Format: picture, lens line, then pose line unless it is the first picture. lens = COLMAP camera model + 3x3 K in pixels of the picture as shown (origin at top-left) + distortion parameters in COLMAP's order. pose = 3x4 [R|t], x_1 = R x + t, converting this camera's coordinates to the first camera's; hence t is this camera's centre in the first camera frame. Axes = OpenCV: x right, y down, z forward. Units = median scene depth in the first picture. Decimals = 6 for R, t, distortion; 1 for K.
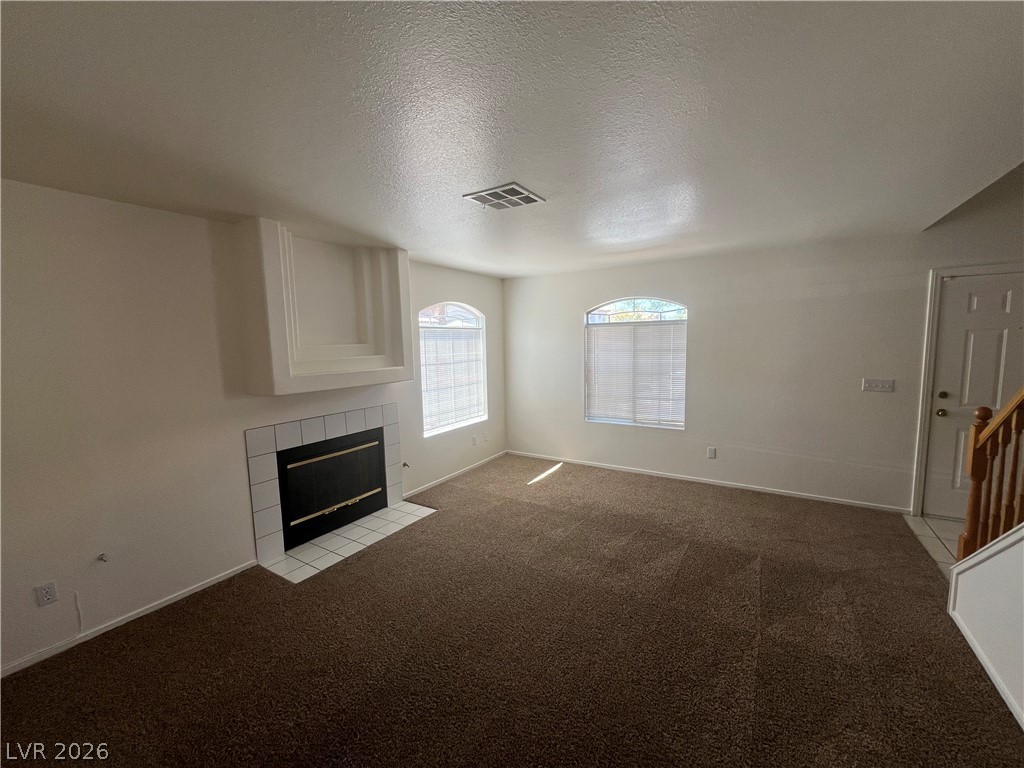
lens RADIAL K [[416.7, 0, 509.5], [0, 416.7, 384.9], [0, 0, 1]] dist [-0.001735, -0.000003]
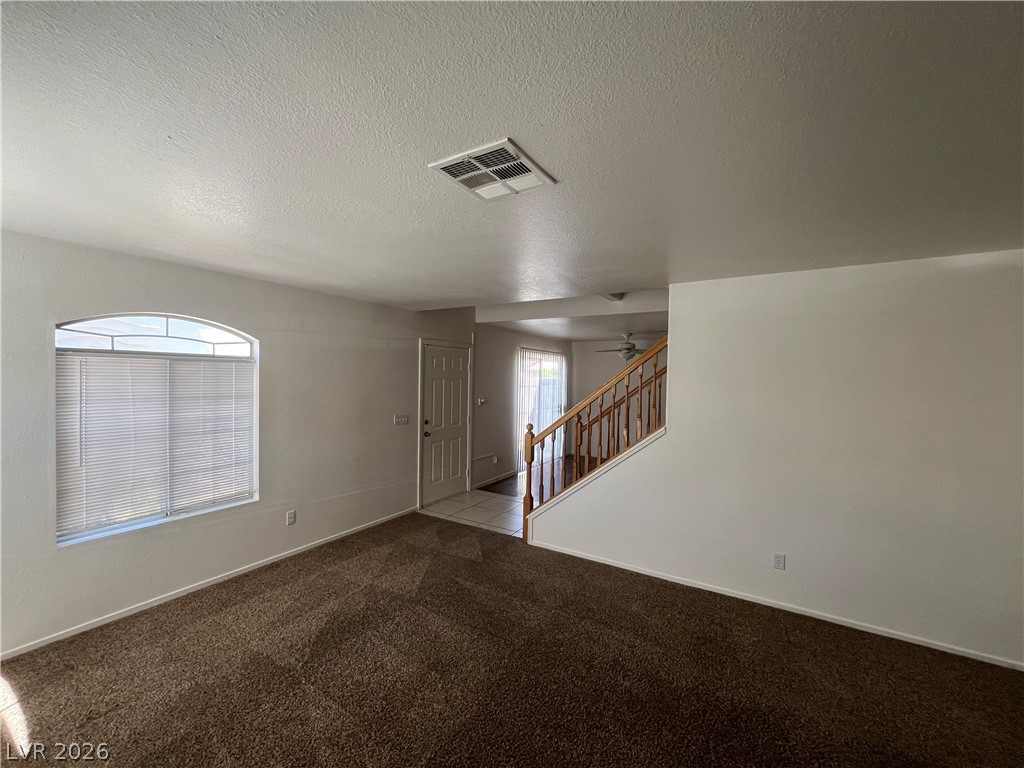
lens RADIAL K [[416.7, 0, 509.5], [0, 416.7, 384.9], [0, 0, 1]] dist [-0.001735, -0.000003]
pose [[-0.009139, 0.002573, 0.999955, -0.348819], [0.090753, 0.995872, -0.001733, -0.060290], [-0.995832, 0.090733, -0.009335, 0.530769]]
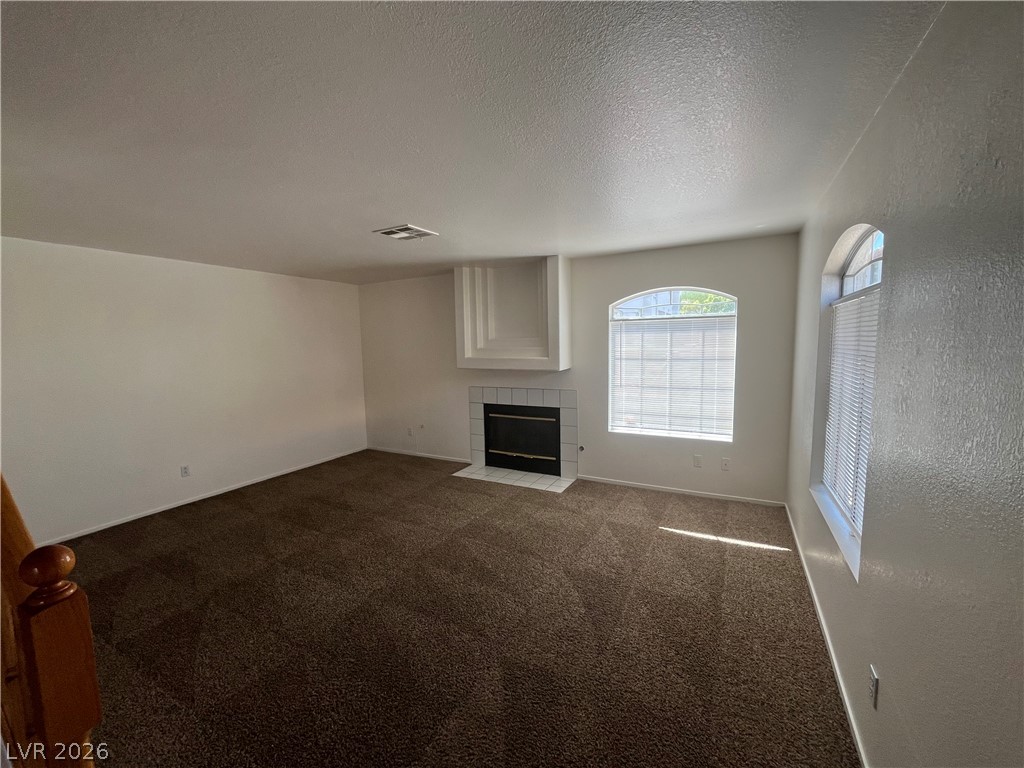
lens RADIAL K [[416.7, 0, 509.5], [0, 416.7, 384.9], [0, 0, 1]] dist [-0.001735, -0.000003]
pose [[0.086905, 0.141061, -0.986179, 0.735514], [-0.080373, 0.987690, 0.134195, -0.097096], [0.992969, 0.067600, 0.097173, 0.654123]]
